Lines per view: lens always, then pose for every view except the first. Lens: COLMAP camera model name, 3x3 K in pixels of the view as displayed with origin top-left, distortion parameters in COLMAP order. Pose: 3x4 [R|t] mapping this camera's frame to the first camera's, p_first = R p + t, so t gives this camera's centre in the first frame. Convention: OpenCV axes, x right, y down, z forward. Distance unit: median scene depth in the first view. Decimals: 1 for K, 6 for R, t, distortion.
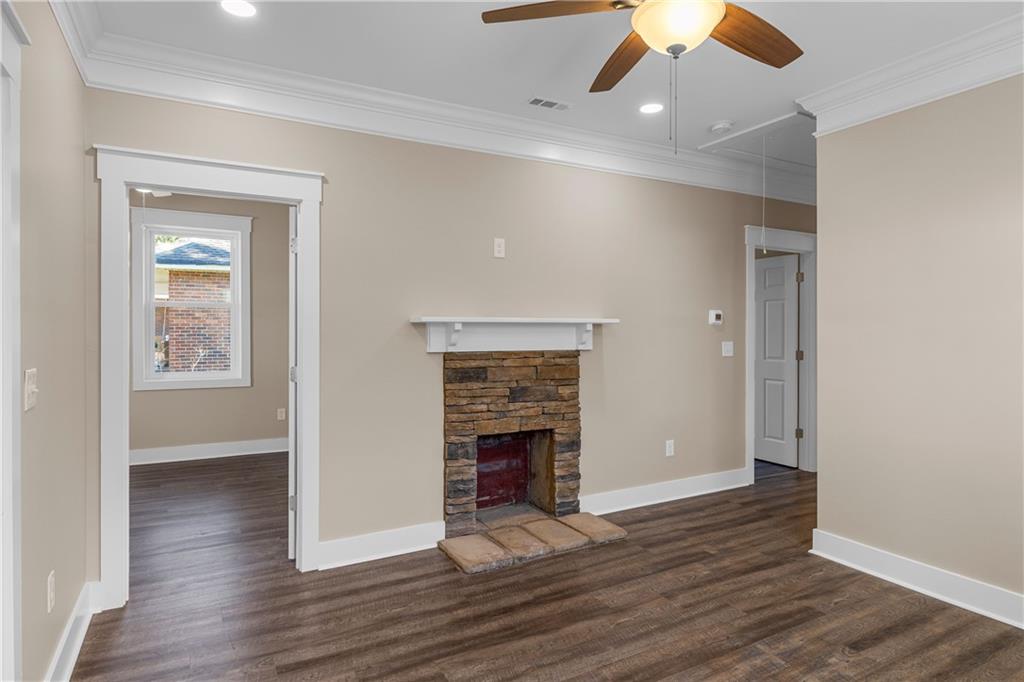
lens RADIAL K [[572.0, 0, 505.2], [0, 572.0, 332.9], [0, 0, 1]] dist [0.000596, -0.000619]
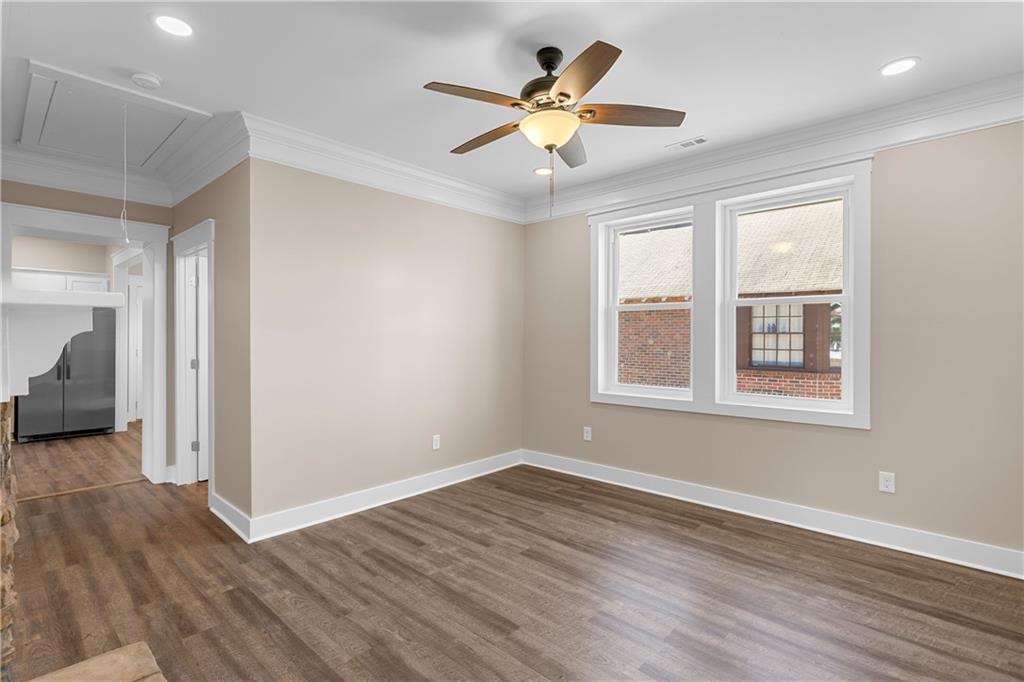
lens RADIAL K [[485.9, 0, 505.0], [0, 485.9, 341.2], [0, 0, 1]] dist [0.001971, 0.000108]
pose [[-0.312372, -0.014557, 0.949848, -0.560945], [-0.001162, 0.999888, 0.014942, -0.010232], [-0.949959, 0.003564, -0.312354, 0.976172]]
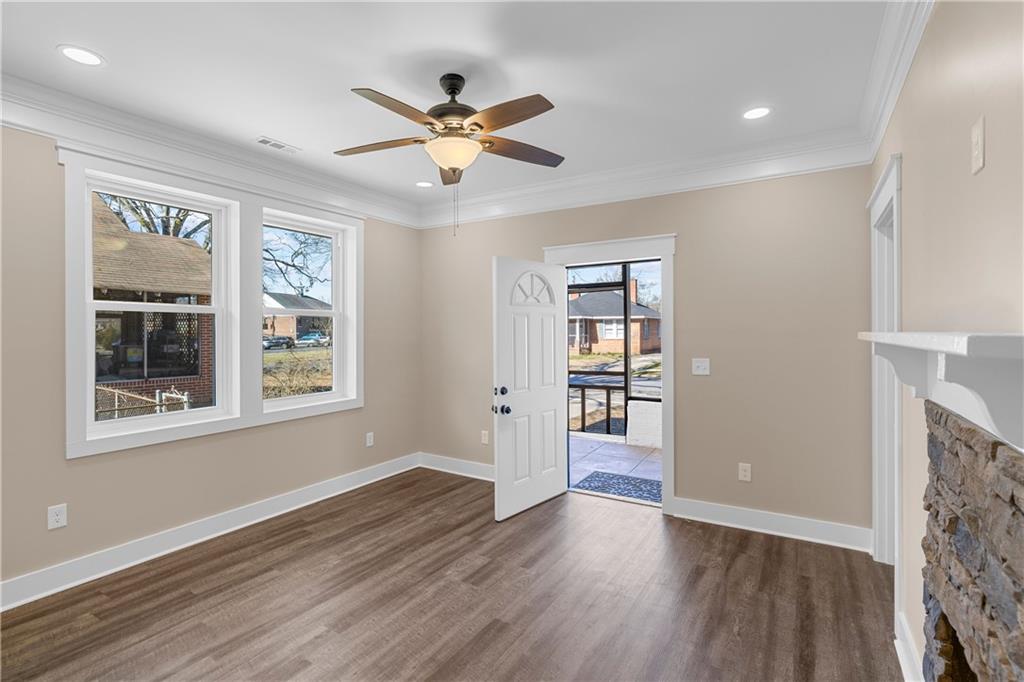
lens RADIAL K [[485.9, 0, 506.1], [0, 485.9, 337.2], [0, 0, 1]] dist [0.001971, 0.000108]
pose [[-0.875488, 0.002797, -0.483232, 0.548940], [-0.001804, 0.999957, 0.009055, -0.037341], [0.483237, 0.008800, -0.875445, 1.453106]]
